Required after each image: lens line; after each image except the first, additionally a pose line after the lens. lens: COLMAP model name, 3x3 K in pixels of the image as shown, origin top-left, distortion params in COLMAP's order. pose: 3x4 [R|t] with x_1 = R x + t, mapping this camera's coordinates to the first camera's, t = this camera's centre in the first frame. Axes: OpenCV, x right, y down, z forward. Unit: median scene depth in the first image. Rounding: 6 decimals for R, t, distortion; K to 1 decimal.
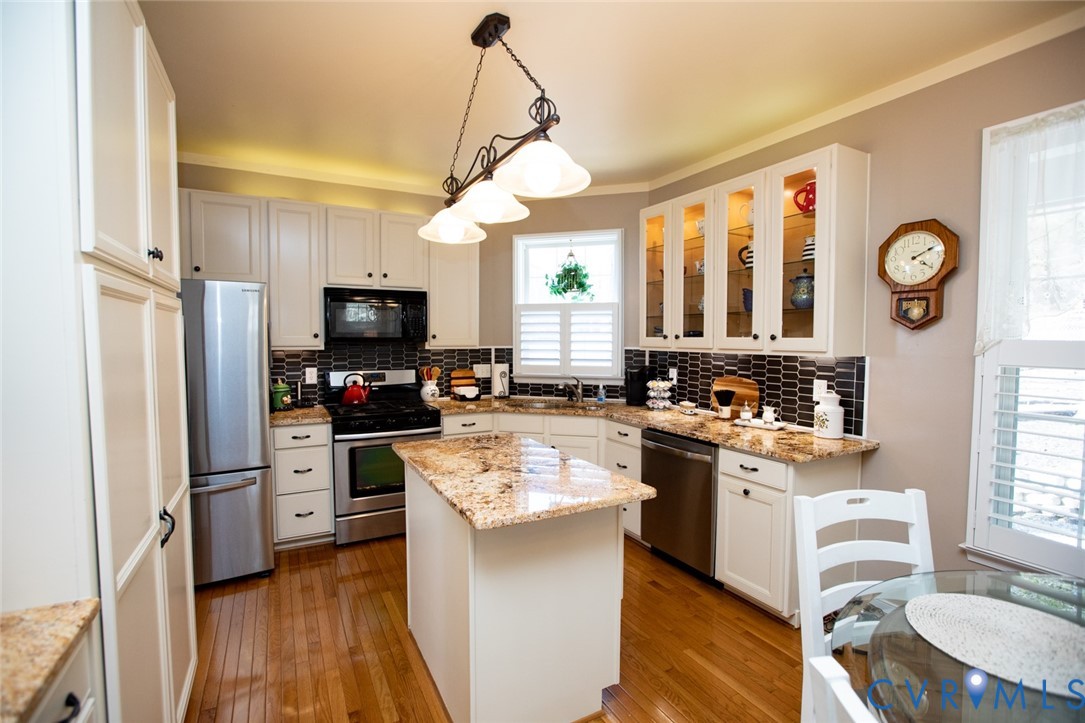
lens RADIAL K [[499.5, 0, 542.5], [0, 499.5, 361.5], [0, 0, 1]] dist [-0.054822, 0.021997]
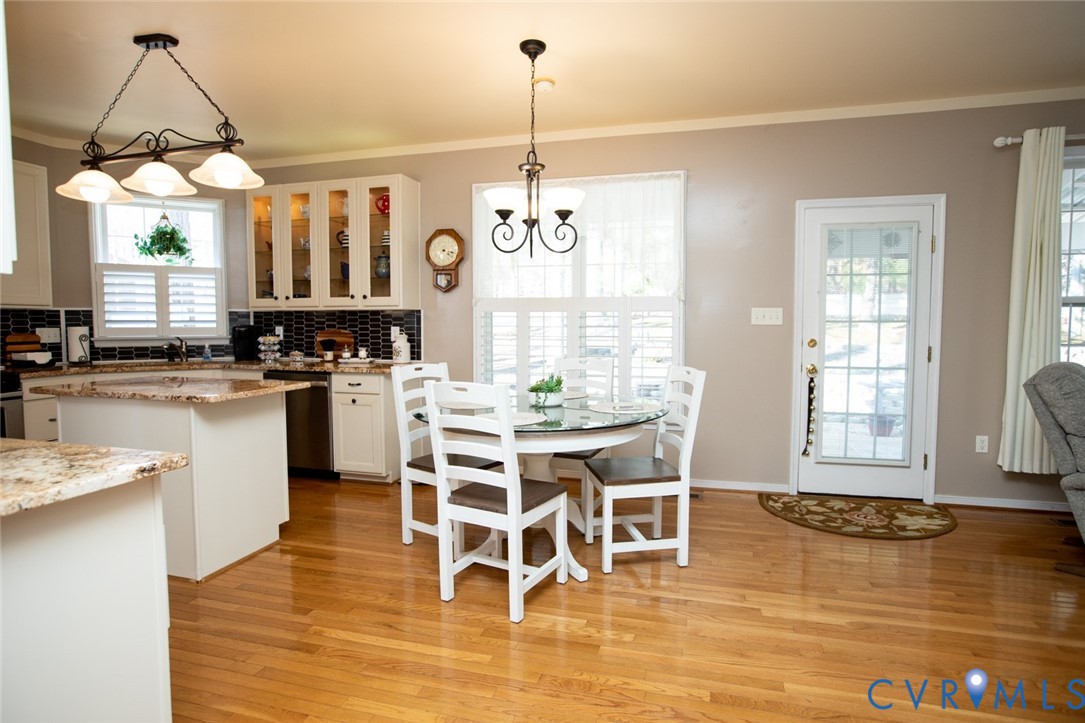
lens RADIAL K [[557.6, 0, 550.0], [0, 557.6, 356.1], [0, 0, 1]] dist [-0.052652, 0.030049]
pose [[0.692016, -0.046805, 0.720363, -0.280353], [0.033971, 0.998902, 0.032269, 0.075496], [-0.721082, 0.002141, 0.692846, -0.432805]]
